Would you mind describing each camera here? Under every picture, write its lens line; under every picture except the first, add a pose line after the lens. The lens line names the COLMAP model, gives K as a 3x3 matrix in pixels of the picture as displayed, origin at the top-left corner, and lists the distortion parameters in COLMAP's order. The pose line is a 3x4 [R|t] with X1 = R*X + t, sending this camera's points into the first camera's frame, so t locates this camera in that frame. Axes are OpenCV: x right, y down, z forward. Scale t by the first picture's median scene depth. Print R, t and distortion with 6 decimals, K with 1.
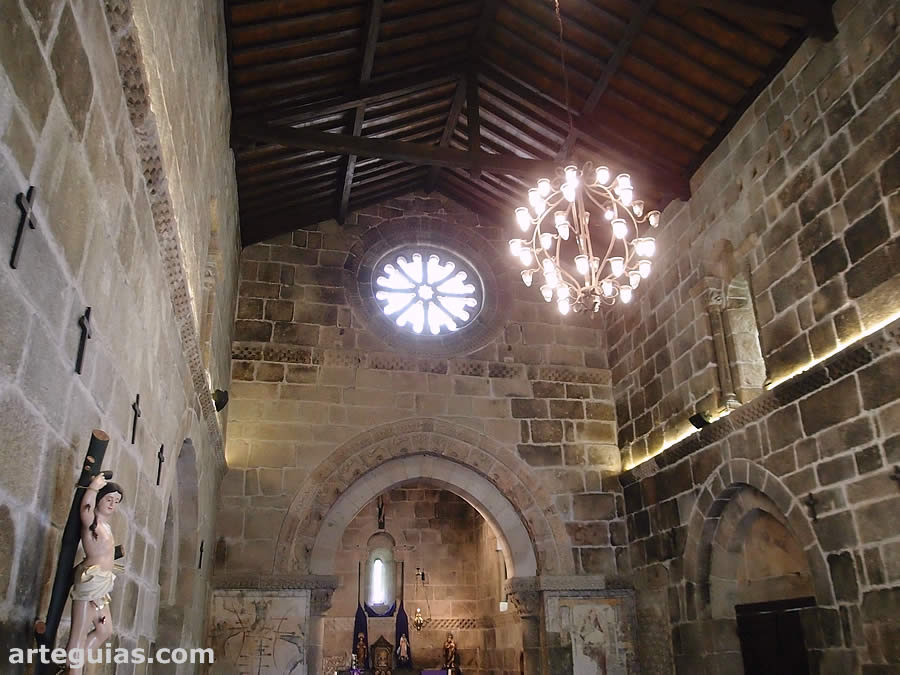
lens RADIAL K [[631.4, 0, 448.6], [0, 631.4, 335.2], [0, 0, 1]] dist [-0.055445, 0.023563]
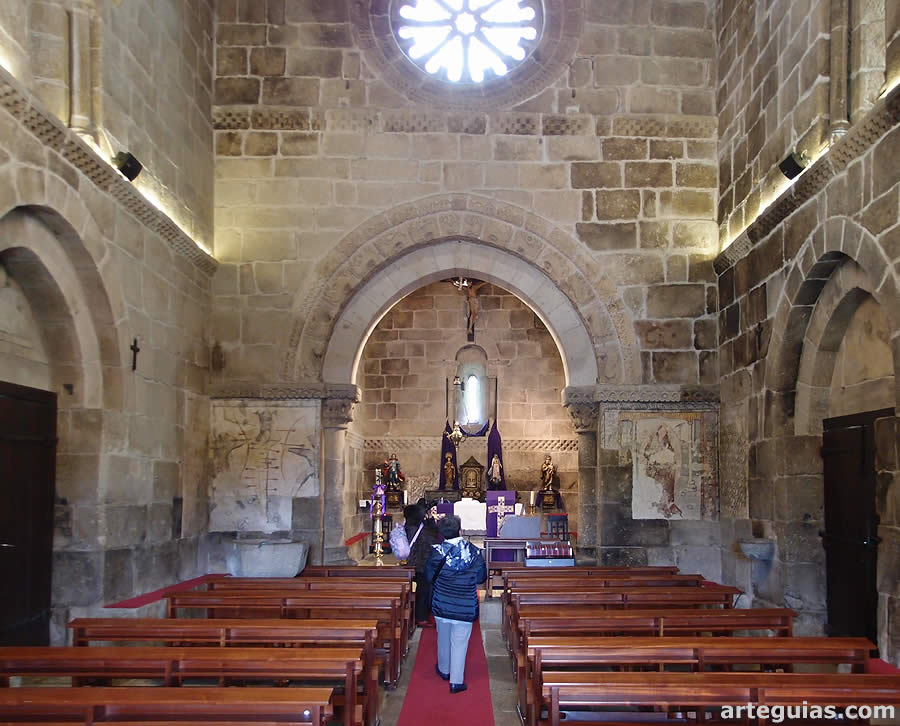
lens RADIAL K [[749.2, 0, 450.0], [0, 749.2, 364.4], [0, 0, 1]] dist [-0.006731, 0.015144]
pose [[0.983846, -0.003482, -0.178982, 0.125843], [0.059955, 0.948479, 0.311114, 0.045708], [0.168677, -0.316820, 0.933367, 0.071912]]
